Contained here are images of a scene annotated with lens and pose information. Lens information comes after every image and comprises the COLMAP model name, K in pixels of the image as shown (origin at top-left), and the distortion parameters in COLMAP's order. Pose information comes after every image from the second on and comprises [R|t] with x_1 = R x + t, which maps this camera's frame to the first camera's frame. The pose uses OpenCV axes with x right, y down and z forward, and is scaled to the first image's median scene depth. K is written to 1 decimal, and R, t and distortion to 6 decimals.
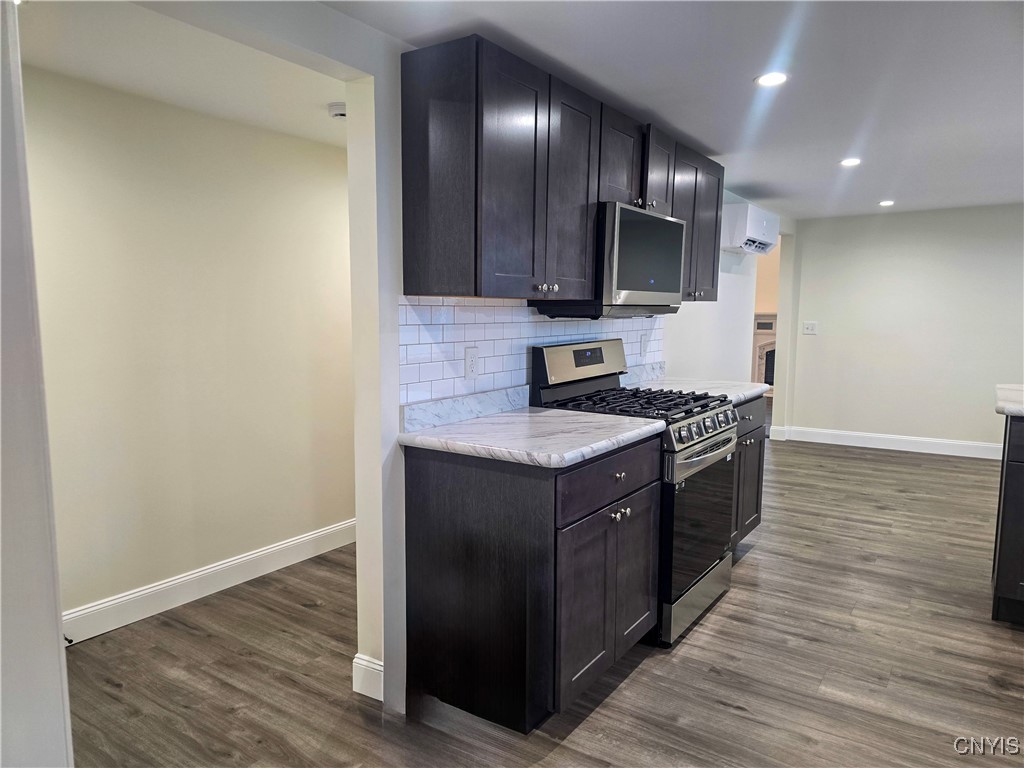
lens RADIAL K [[689.5, 0, 513.8], [0, 689.5, 389.7], [0, 0, 1]] dist [0.069764, -0.059692]
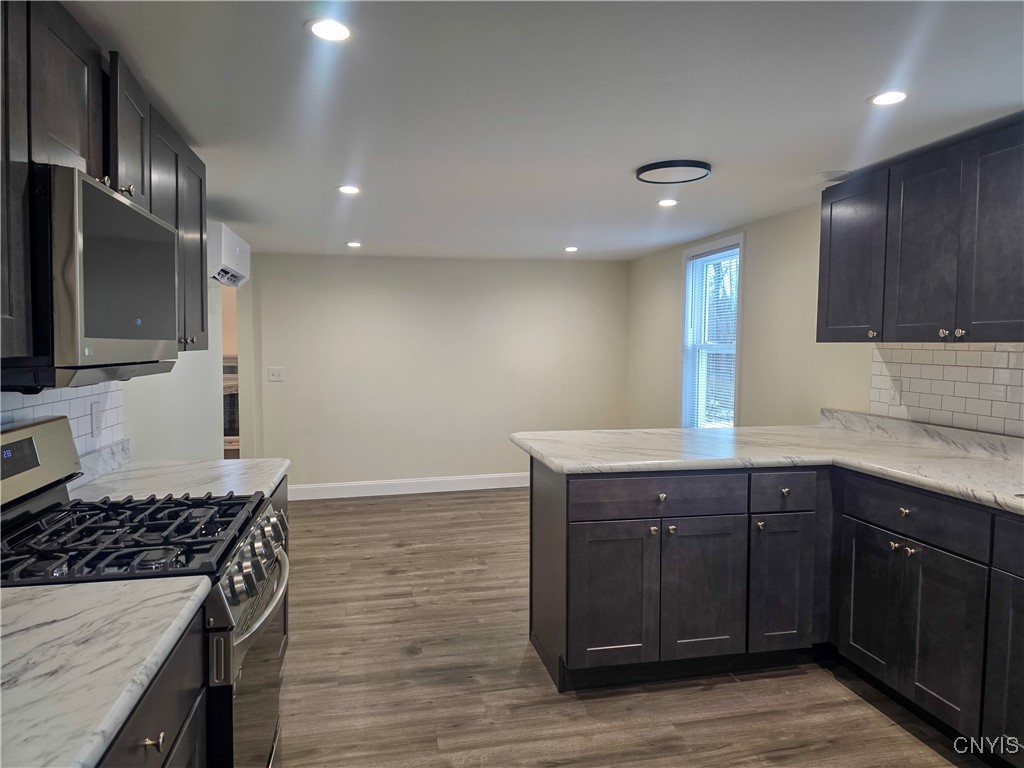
lens RADIAL K [[689.5, 0, 521.1], [0, 689.5, 384.9], [0, 0, 1]] dist [0.069764, -0.059692]
pose [[0.690381, -0.041616, 0.722248, -0.003946], [0.084683, 0.996130, -0.023550, -0.047186], [-0.718473, 0.077421, 0.691233, 0.278152]]
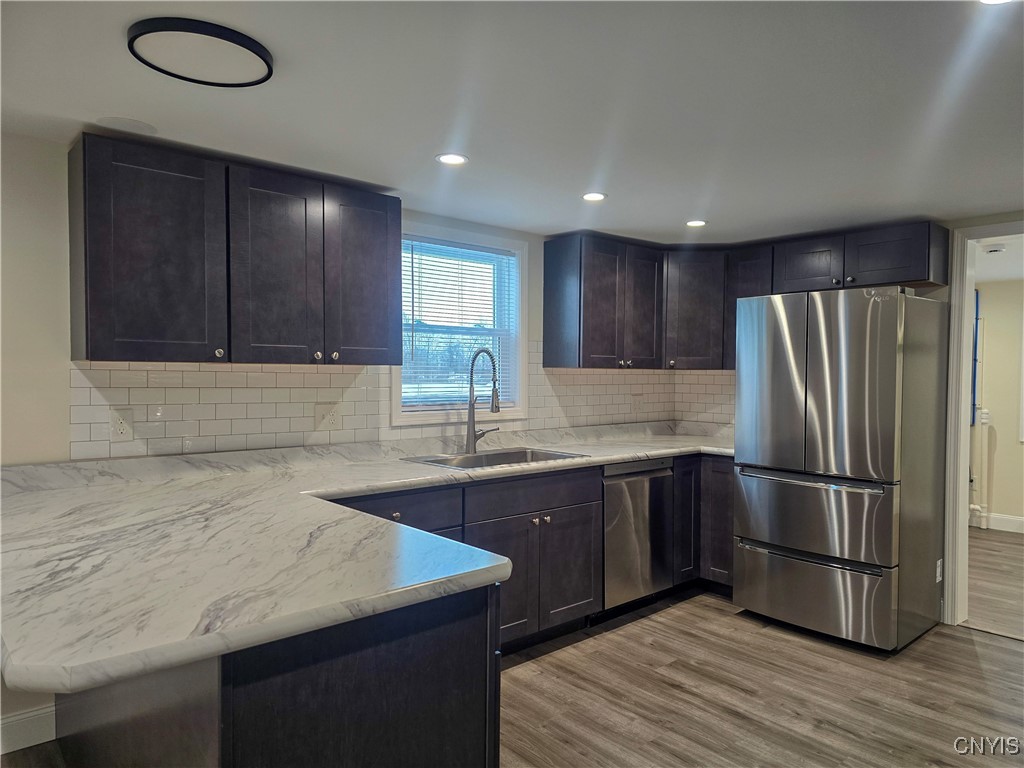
lens RADIAL K [[689.5, 0, 516.2], [0, 689.5, 387.1], [0, 0, 1]] dist [0.069764, -0.059692]
pose [[-0.968484, -0.012257, 0.248772, 0.393418], [0.022915, 0.990168, 0.137994, -0.140156], [-0.248018, 0.139346, -0.958681, 1.090254]]
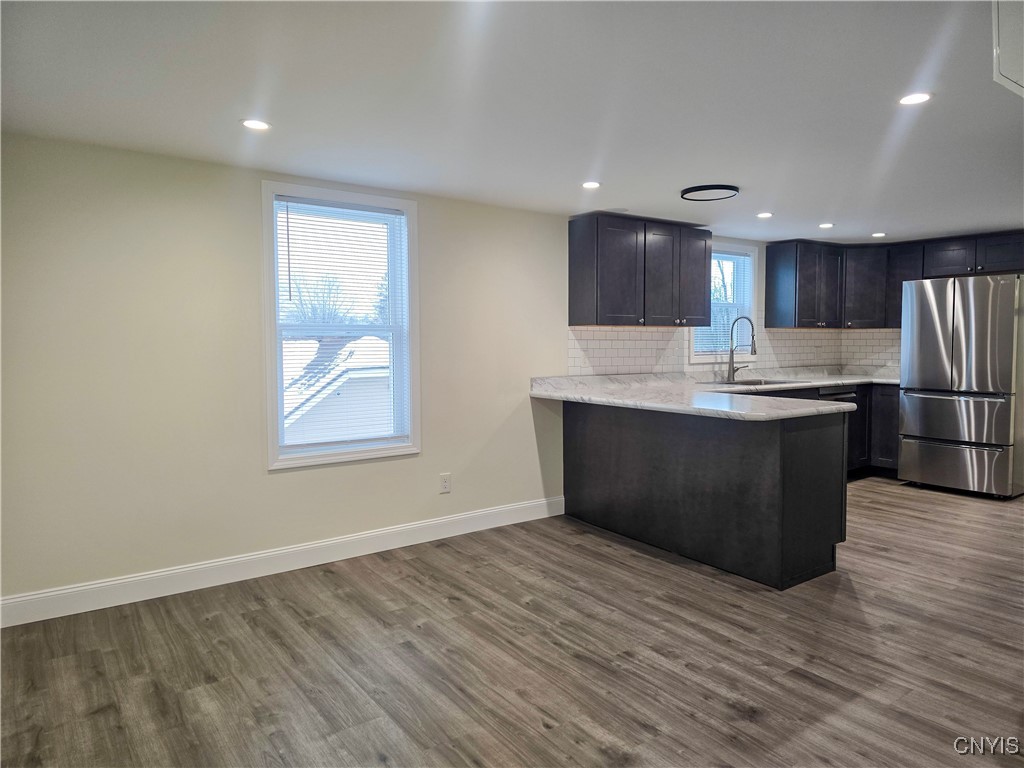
lens RADIAL K [[689.5, 0, 514.8], [0, 689.5, 377.3], [0, 0, 1]] dist [0.069764, -0.059692]
pose [[-0.942460, -0.017512, 0.333859, 0.620737], [0.041299, 0.984880, 0.168243, -0.208324], [-0.331757, 0.172350, -0.927487, 1.789959]]
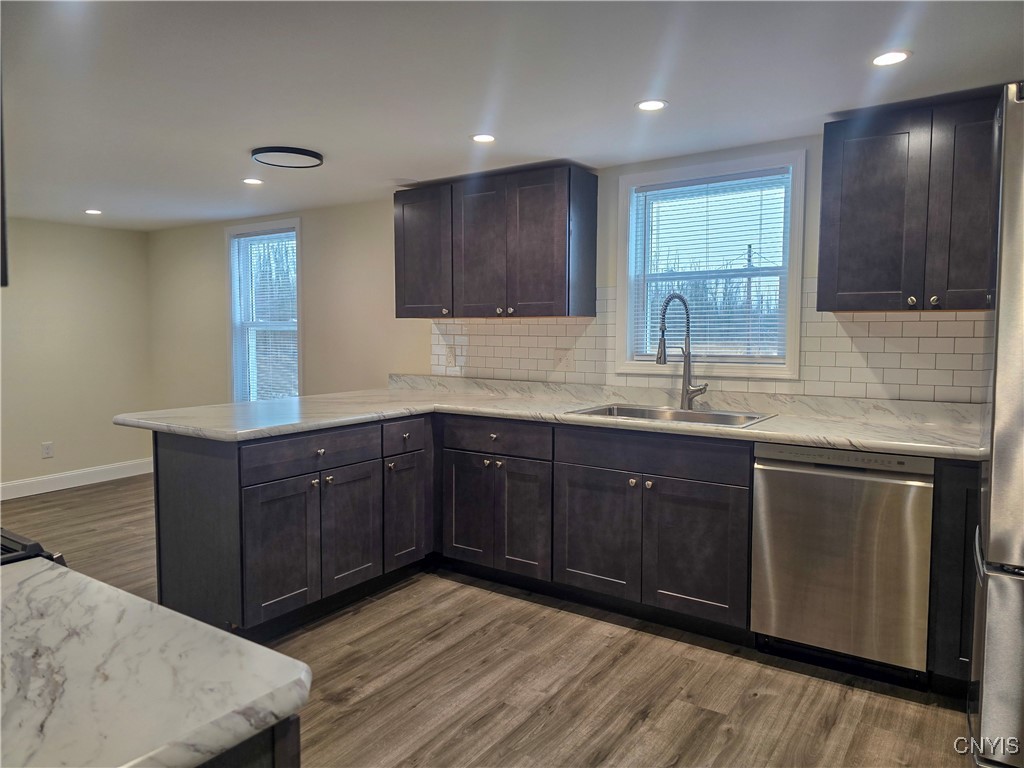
lens RADIAL K [[689.5, 0, 519.7], [0, 689.5, 378.1], [0, 0, 1]] dist [0.069764, -0.059692]
pose [[0.006758, -0.069661, 0.997548, -0.173112], [0.120928, 0.990306, 0.068337, -0.048015], [-0.992638, 0.120170, 0.015116, 0.419467]]
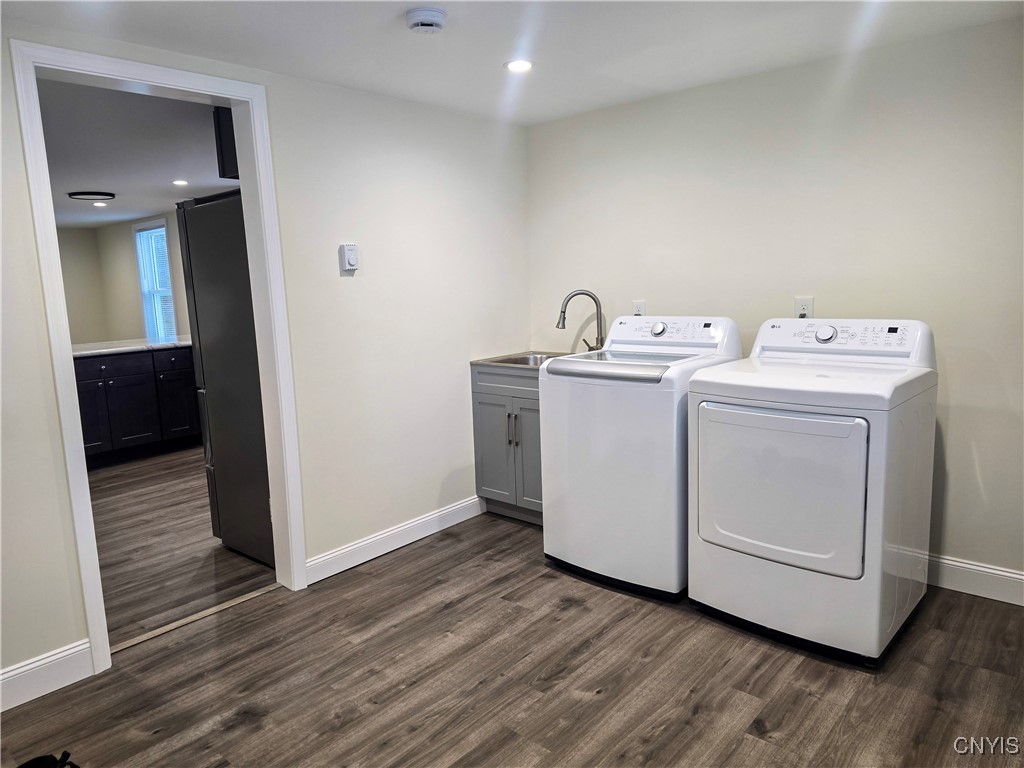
lens RADIAL K [[689.5, 0, 486.6], [0, 689.5, 377.5], [0, 0, 1]] dist [0.069764, -0.059692]
pose [[0.158397, -0.146820, 0.976399, -0.644323], [0.165344, 0.978863, 0.120367, 0.035350], [-0.973433, 0.142375, 0.179324, -0.317018]]
